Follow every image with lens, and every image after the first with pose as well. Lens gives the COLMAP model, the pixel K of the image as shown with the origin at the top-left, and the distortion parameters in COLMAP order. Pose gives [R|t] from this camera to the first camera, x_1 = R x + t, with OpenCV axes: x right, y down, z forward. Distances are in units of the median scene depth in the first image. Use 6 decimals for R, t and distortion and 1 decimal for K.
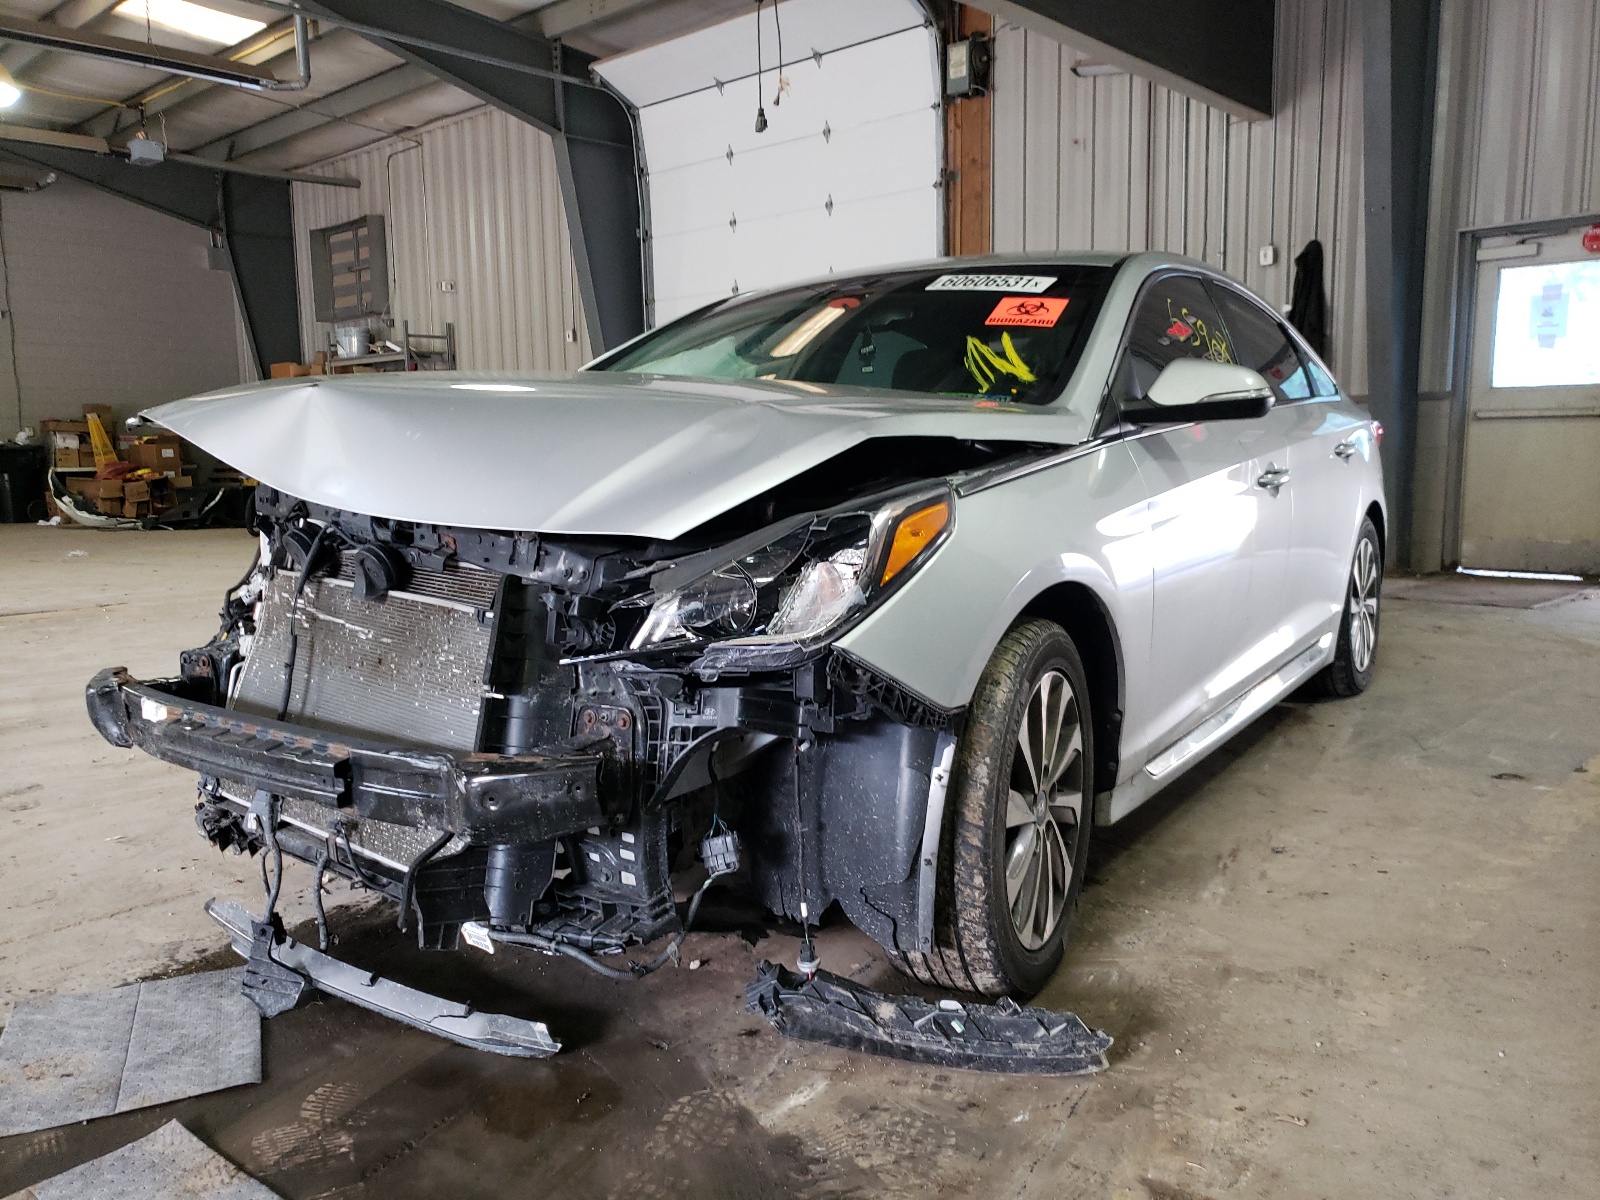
lens RADIAL K [[1239.0, 0, 802.2], [0, 1239.0, 624.2], [0, 0, 1]] dist [0.009837, 0.007465]
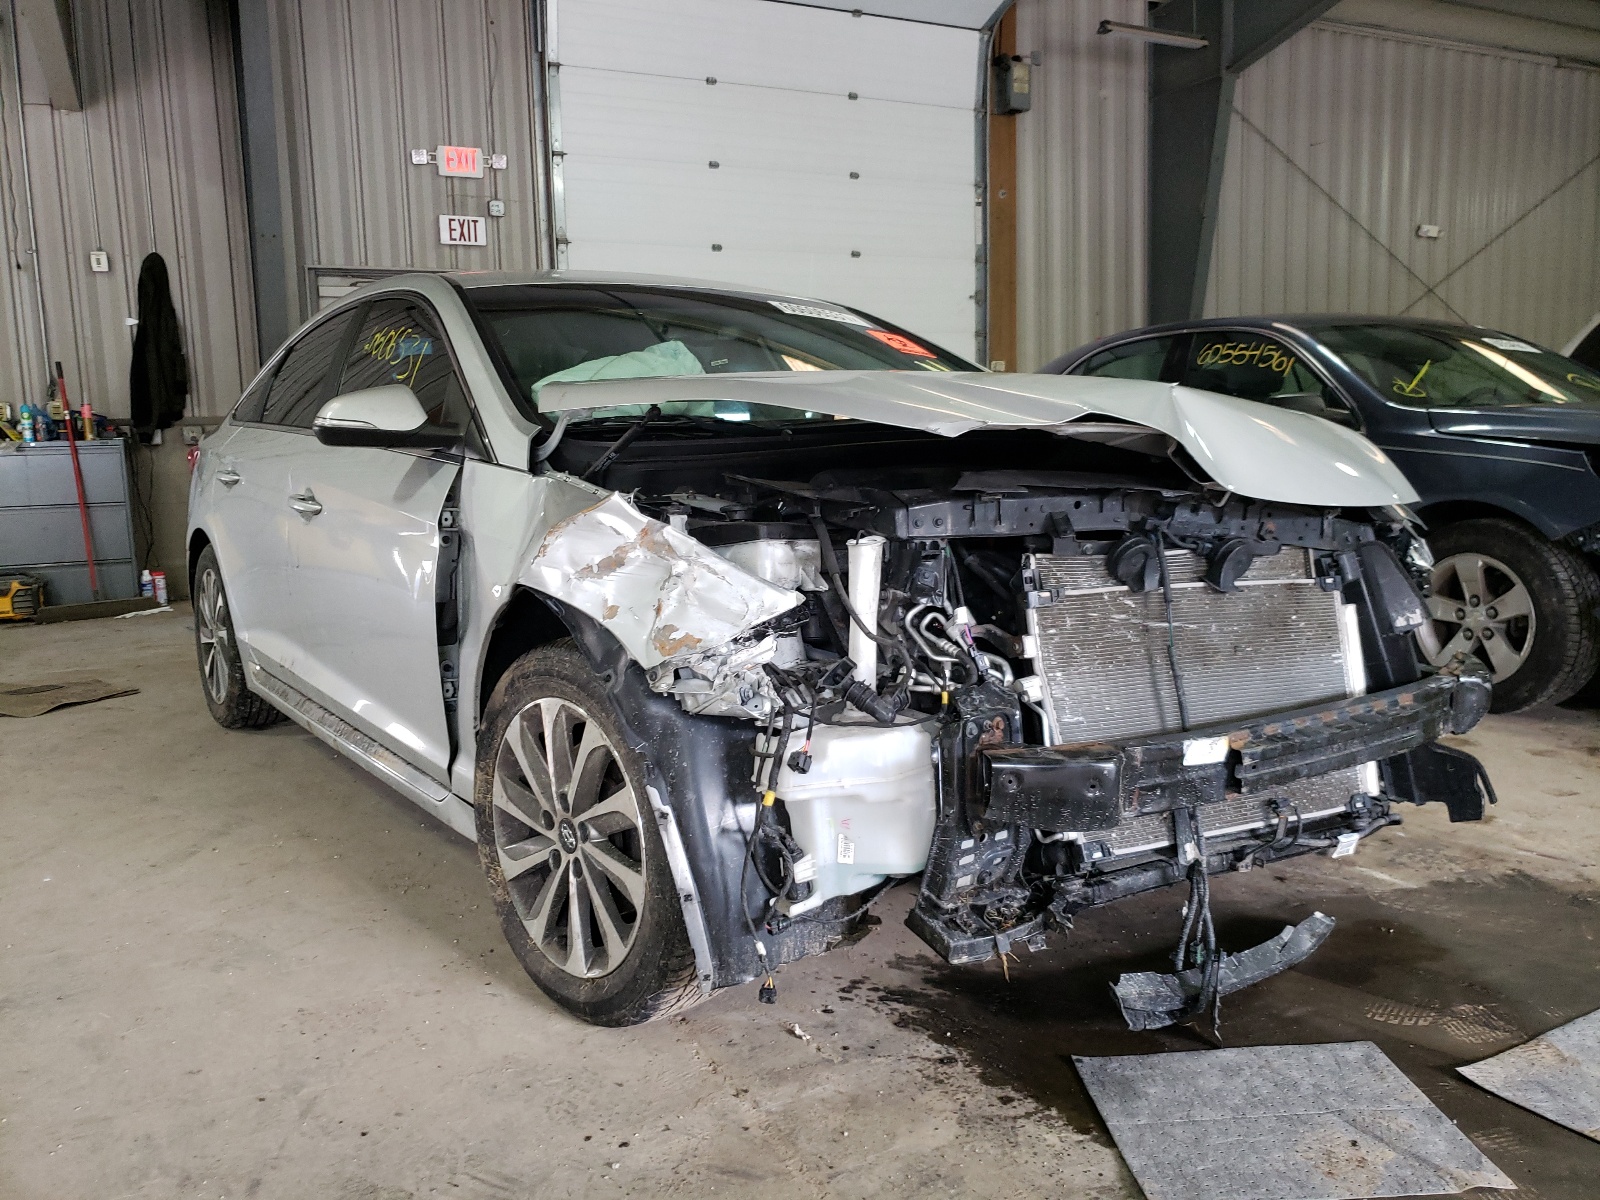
lens RADIAL K [[1257.1, 0, 800.0], [0, 1257.1, 600.0], [0, 0, 1]] dist [0.004769, -0.000809]
pose [[0.347852, -0.116672, 0.930261, -1.455451], [0.155014, 0.985728, 0.065664, -0.140105], [-0.924645, 0.121362, 0.360974, 0.947658]]
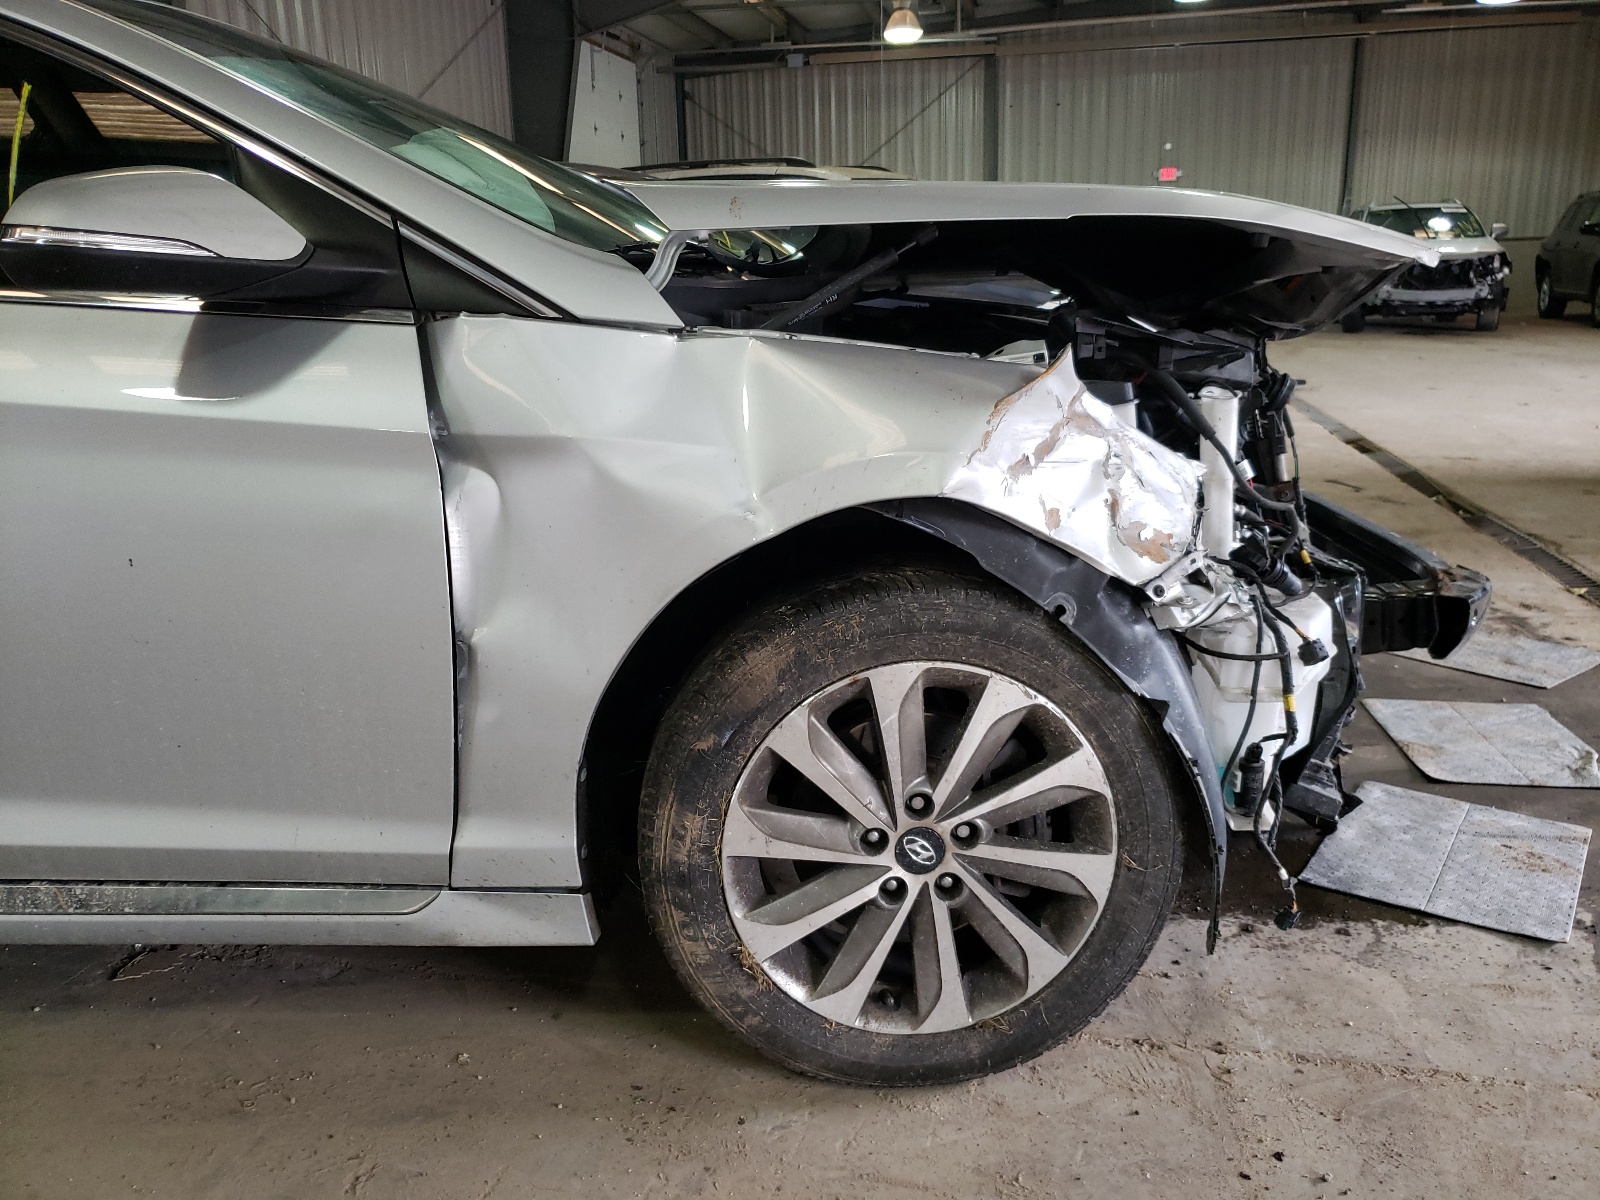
lens RADIAL K [[1257.1, 0, 800.0], [0, 1257.1, 600.0], [0, 0, 1]] dist [0.004769, -0.000809]
pose [[-0.531584, -0.192499, 0.824841, -1.105064], [0.143020, 0.939449, 0.311418, -0.286431], [-0.834843, 0.283514, -0.471865, 1.908234]]
